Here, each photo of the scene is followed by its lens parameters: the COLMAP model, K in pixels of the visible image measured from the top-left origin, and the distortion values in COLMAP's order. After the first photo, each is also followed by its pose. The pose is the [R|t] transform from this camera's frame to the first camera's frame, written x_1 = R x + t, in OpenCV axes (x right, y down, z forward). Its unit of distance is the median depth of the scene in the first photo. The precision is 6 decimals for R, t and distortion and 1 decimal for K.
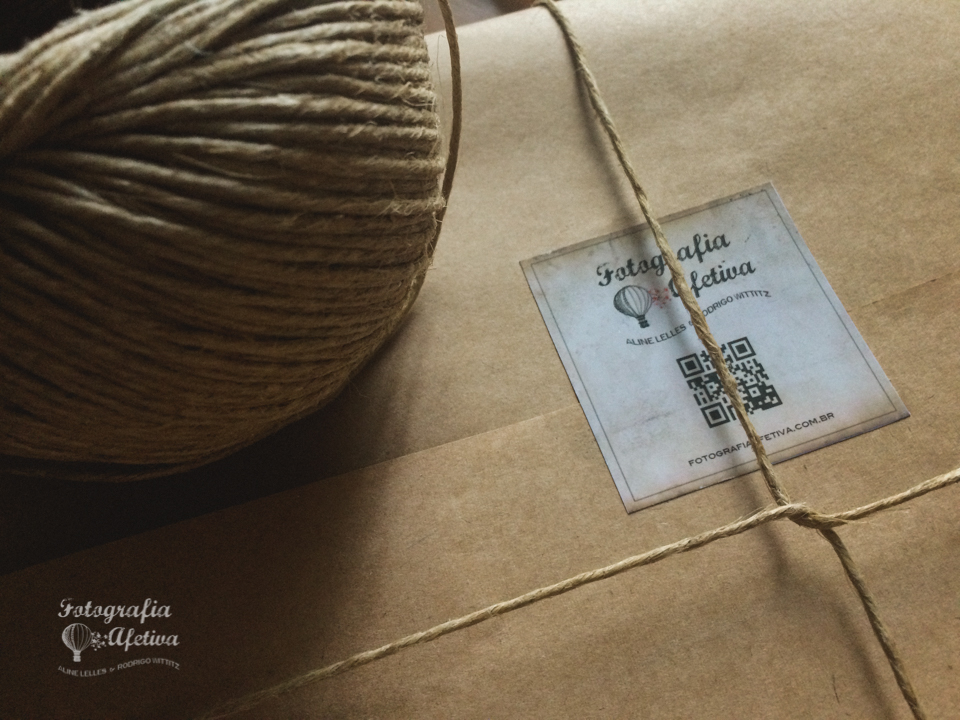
lens RADIAL K [[828.6, 0, 477.0], [0, 828.6, 368.0], [0, 0, 1]] dist [0.038009, -0.103240]
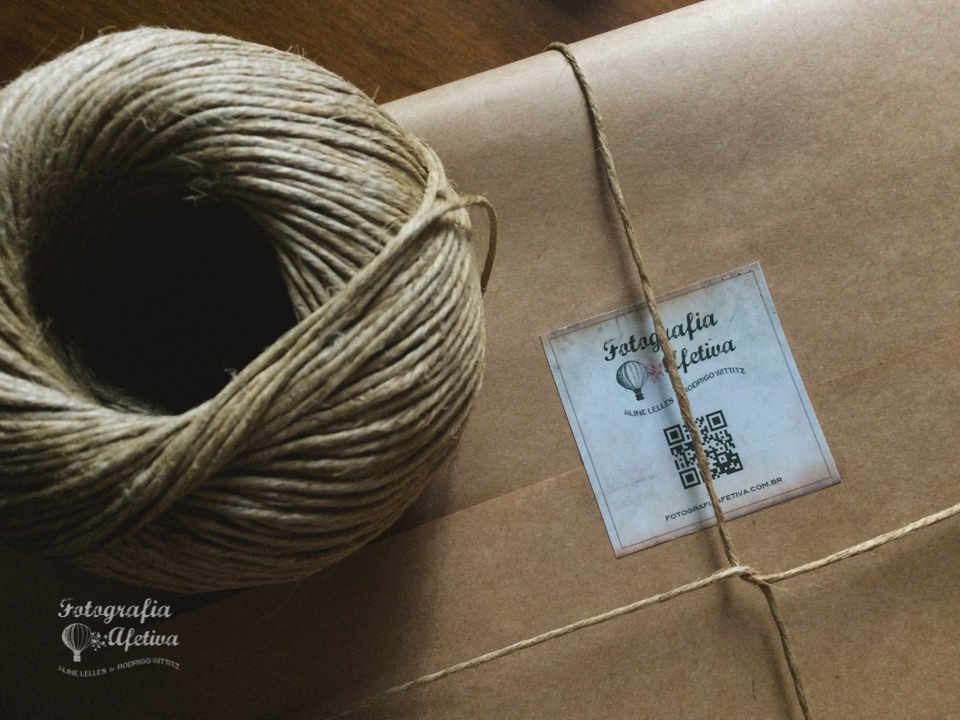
lens RADIAL K [[828.6, 0, 475.1], [0, 828.6, 355.3], [0, 0, 1]] dist [0.038009, -0.103240]
pose [[0.999922, 0.010162, 0.007291, -0.053886], [-0.011898, 0.952584, 0.304042, -0.497409], [-0.003856, -0.304105, 0.952631, -0.156185]]
